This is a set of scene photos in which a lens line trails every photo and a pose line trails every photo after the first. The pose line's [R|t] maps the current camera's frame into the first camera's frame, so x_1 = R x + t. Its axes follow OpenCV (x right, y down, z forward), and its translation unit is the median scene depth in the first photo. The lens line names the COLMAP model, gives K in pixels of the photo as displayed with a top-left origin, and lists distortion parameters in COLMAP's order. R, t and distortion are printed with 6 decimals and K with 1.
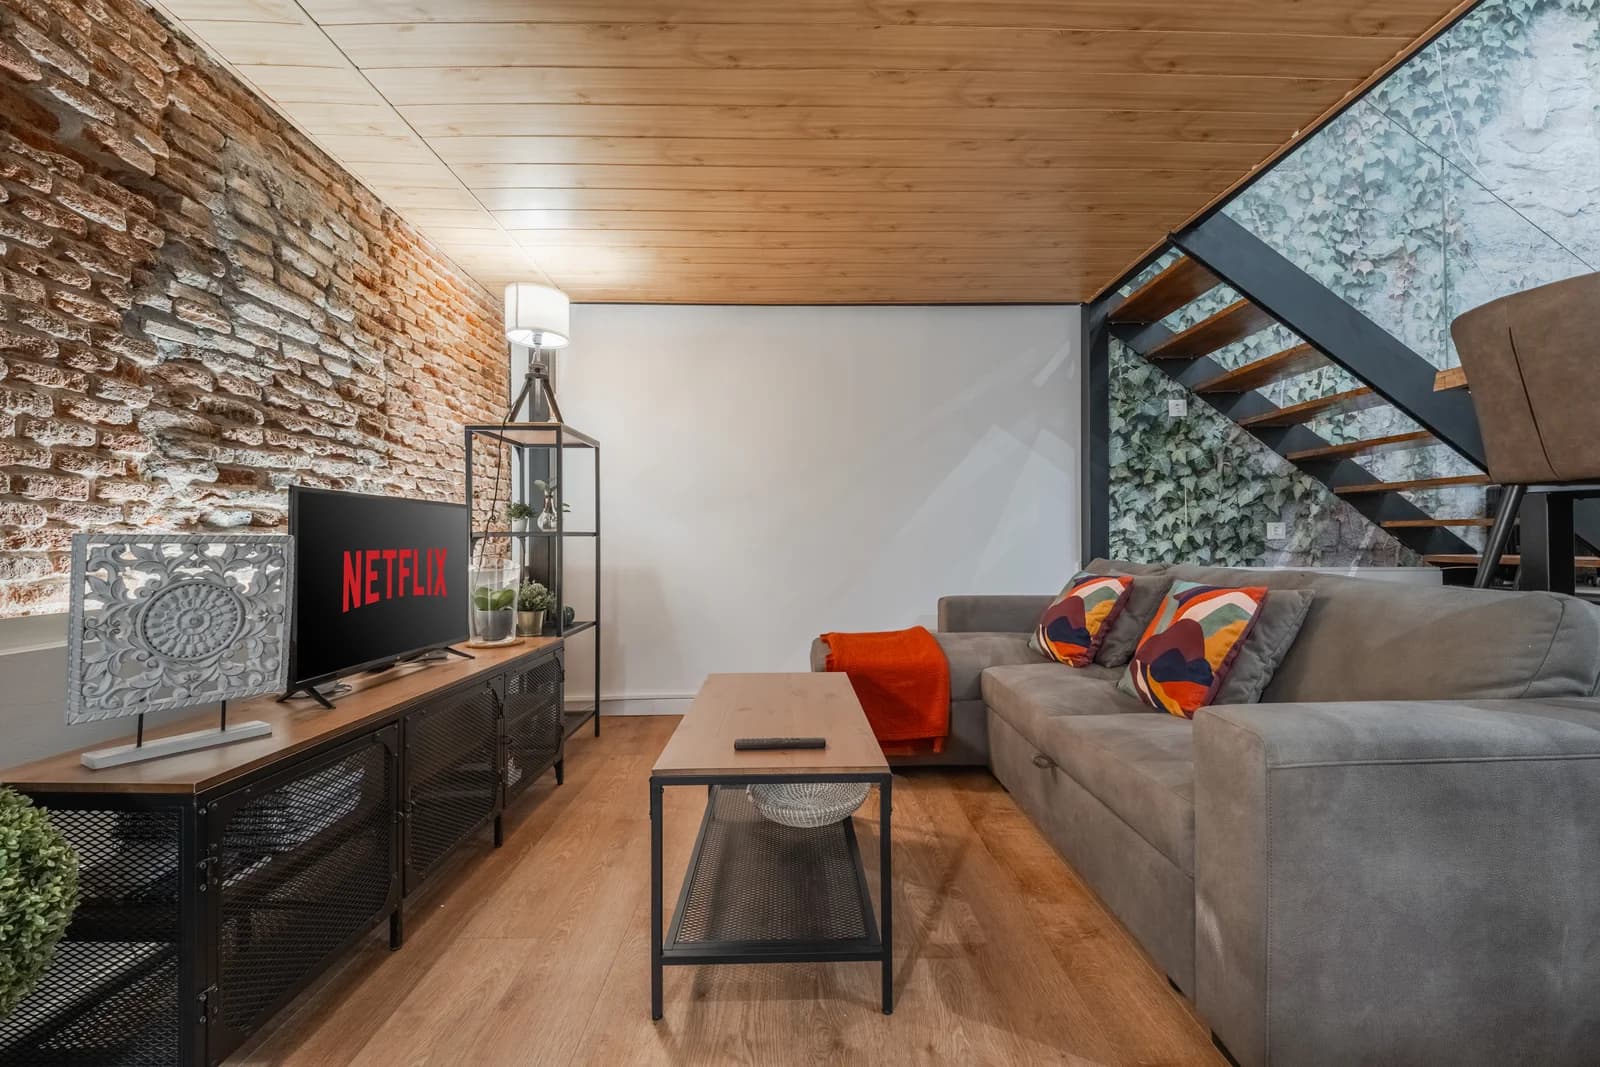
lens RADIAL K [[660.9, 0, 812.5], [0, 660.9, 527.6], [0, 0, 1]] dist [0.025182, -0.014041]
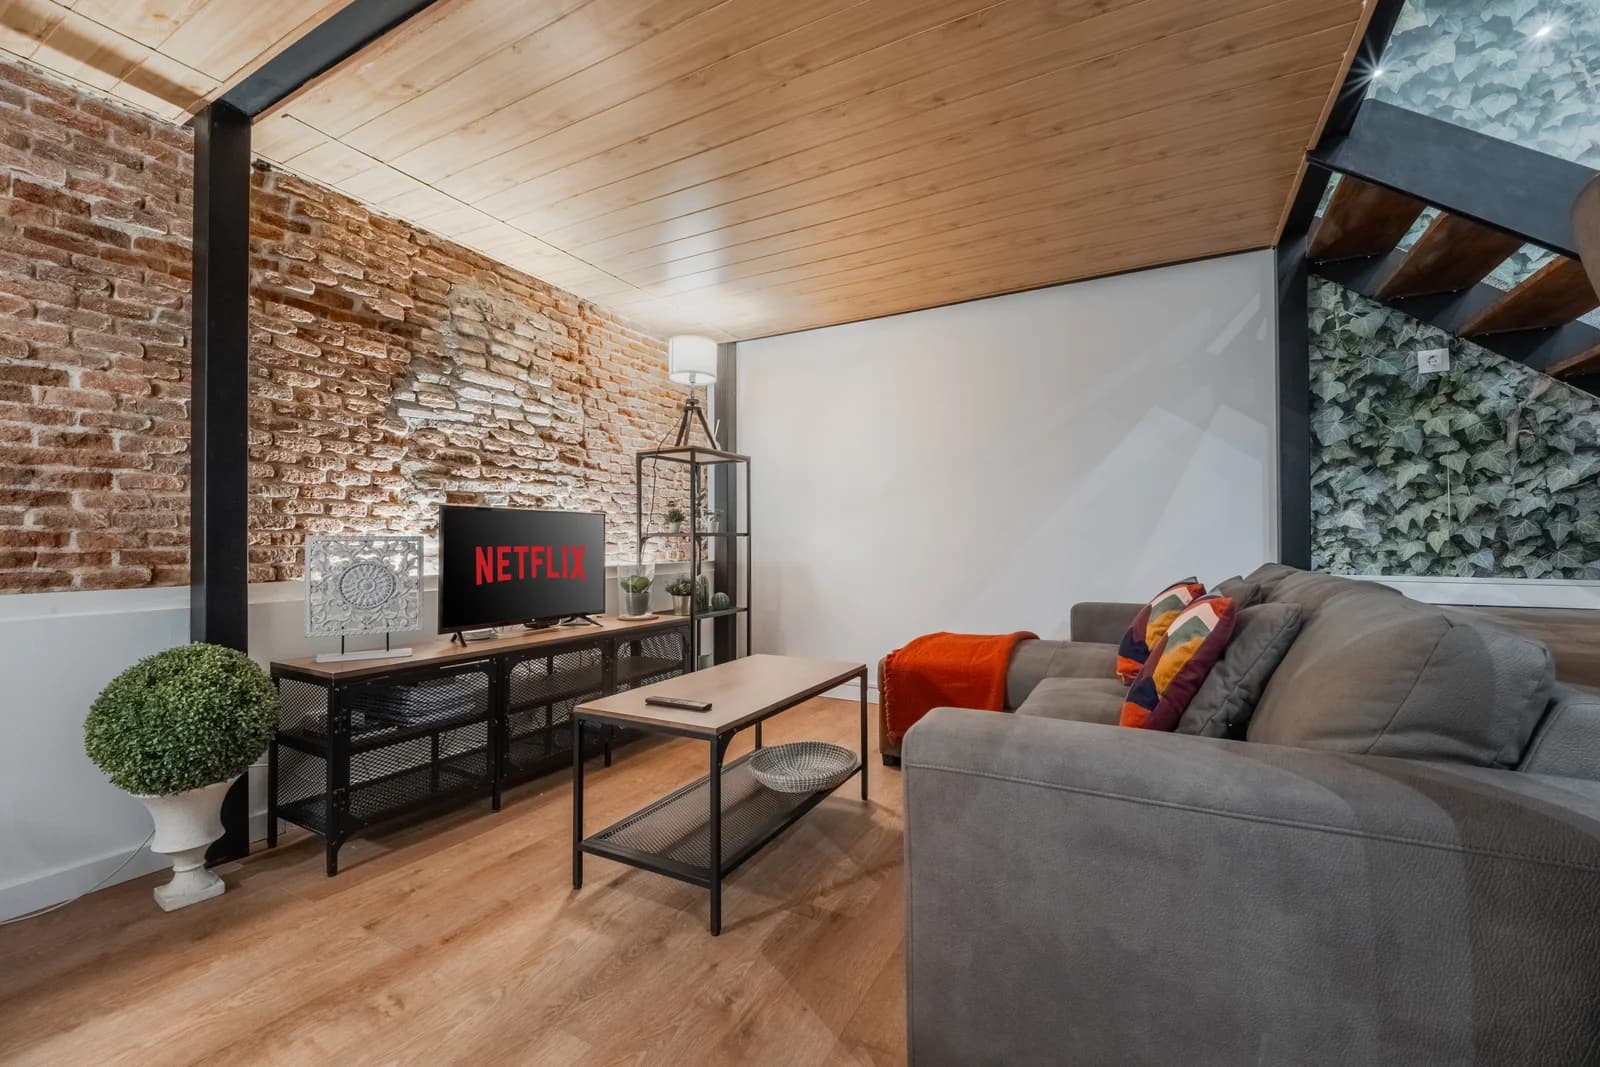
lens RADIAL K [[660.9, 0, 811.6], [0, 660.9, 533.1], [0, 0, 1]] dist [0.025182, -0.014041]
pose [[0.871264, -0.003242, -0.490803, 0.333065], [0.007775, 0.999944, 0.007197, -0.000049], [0.490752, -0.010086, 0.871241, 0.020258]]
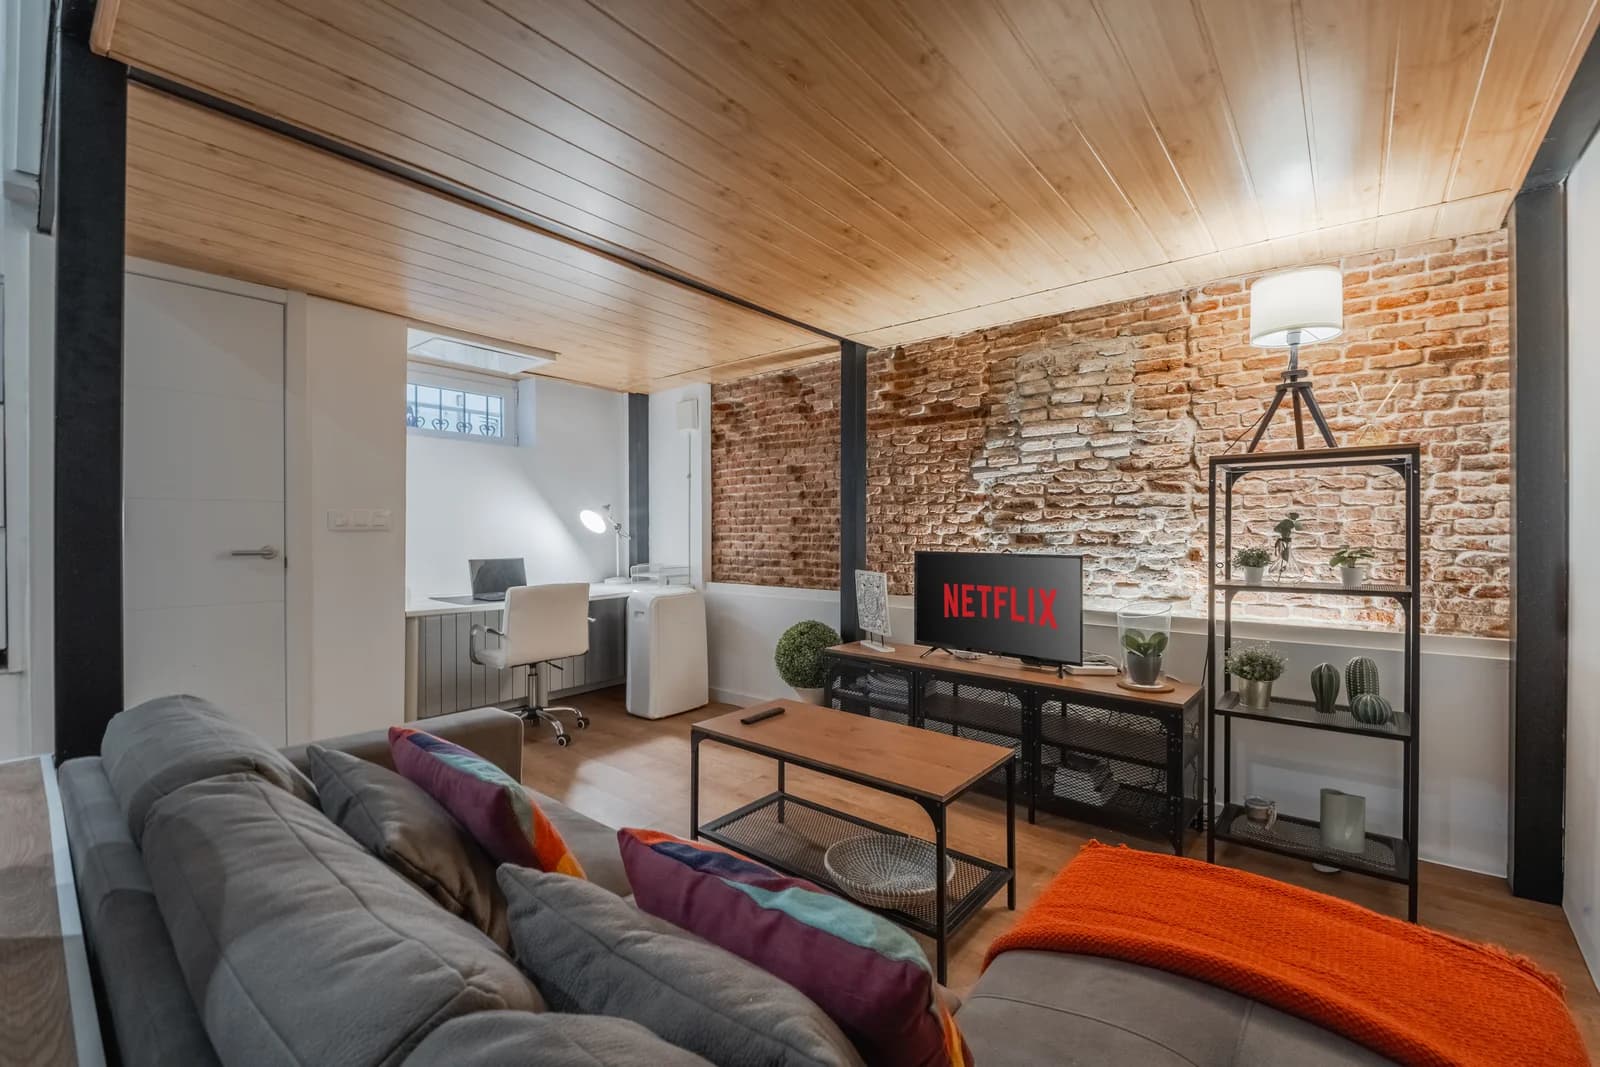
lens RADIAL K [[660.9, 0, 790.5], [0, 660.9, 529.3], [0, 0, 1]] dist [0.025182, -0.014041]
pose [[-0.665168, 0.001955, -0.746691, 0.483937], [0.015976, 0.999805, -0.011614, -0.049688], [0.746523, -0.019655, -0.665069, 0.916354]]
